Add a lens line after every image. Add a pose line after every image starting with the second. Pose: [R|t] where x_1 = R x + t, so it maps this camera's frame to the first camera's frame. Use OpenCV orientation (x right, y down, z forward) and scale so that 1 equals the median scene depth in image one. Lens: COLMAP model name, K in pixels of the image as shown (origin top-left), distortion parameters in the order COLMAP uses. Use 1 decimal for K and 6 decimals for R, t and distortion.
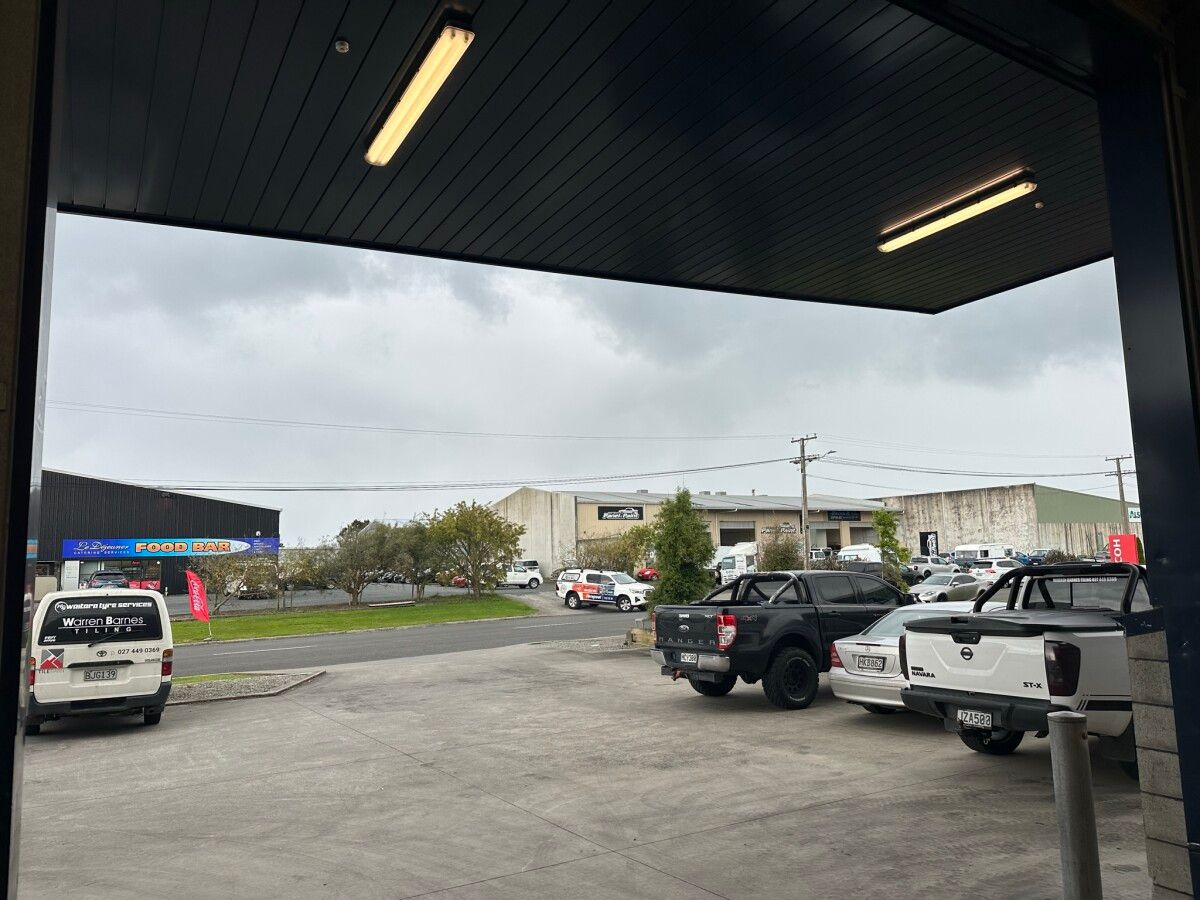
lens RADIAL K [[829.0, 0, 604.5], [0, 829.0, 457.3], [0, 0, 1]] dist [0.002419, 0.007287]
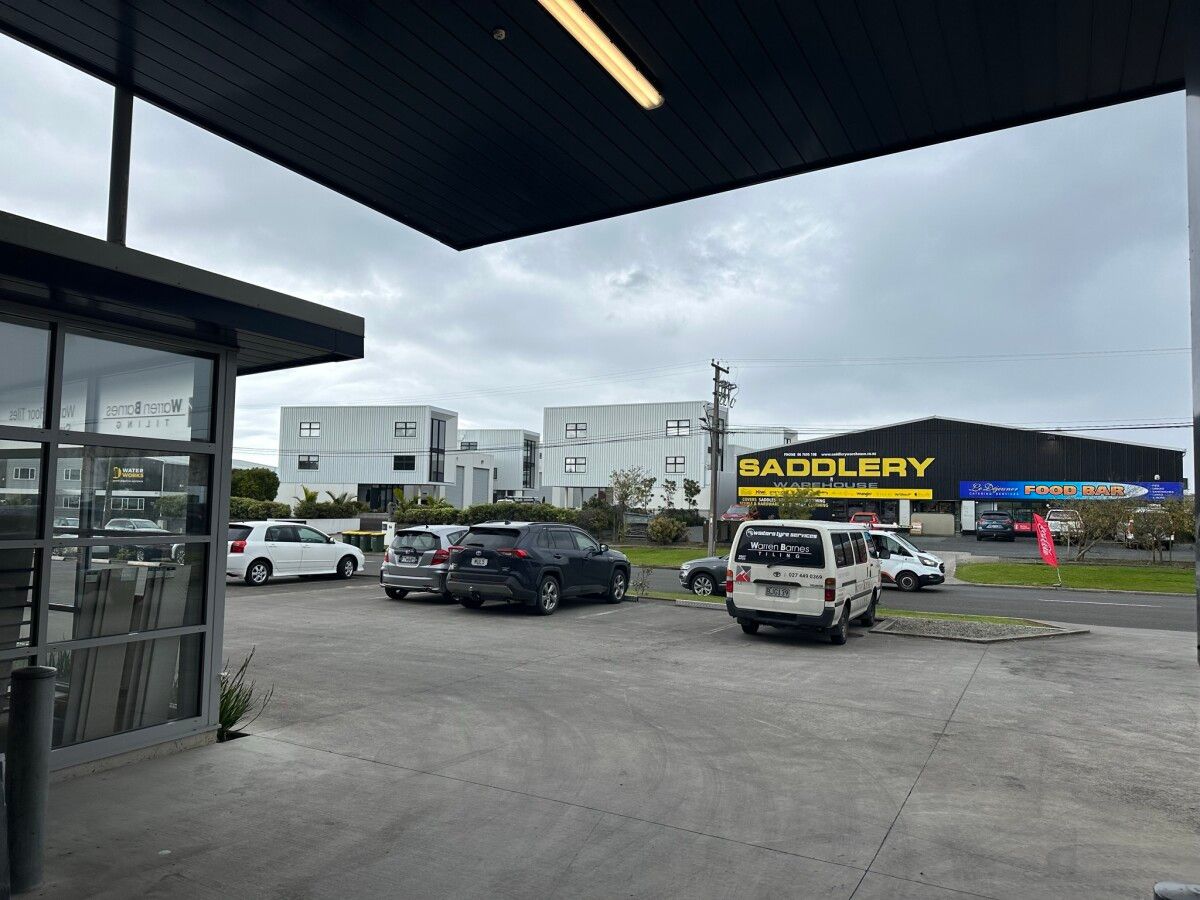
lens RADIAL K [[829.0, 0, 604.5], [0, 829.0, 457.3], [0, 0, 1]] dist [0.002419, 0.007287]
pose [[0.502986, -0.012928, -0.864198, 0.279623], [0.071507, 0.997083, 0.026704, 0.021013], [0.861331, -0.075228, 0.502443, 0.202937]]
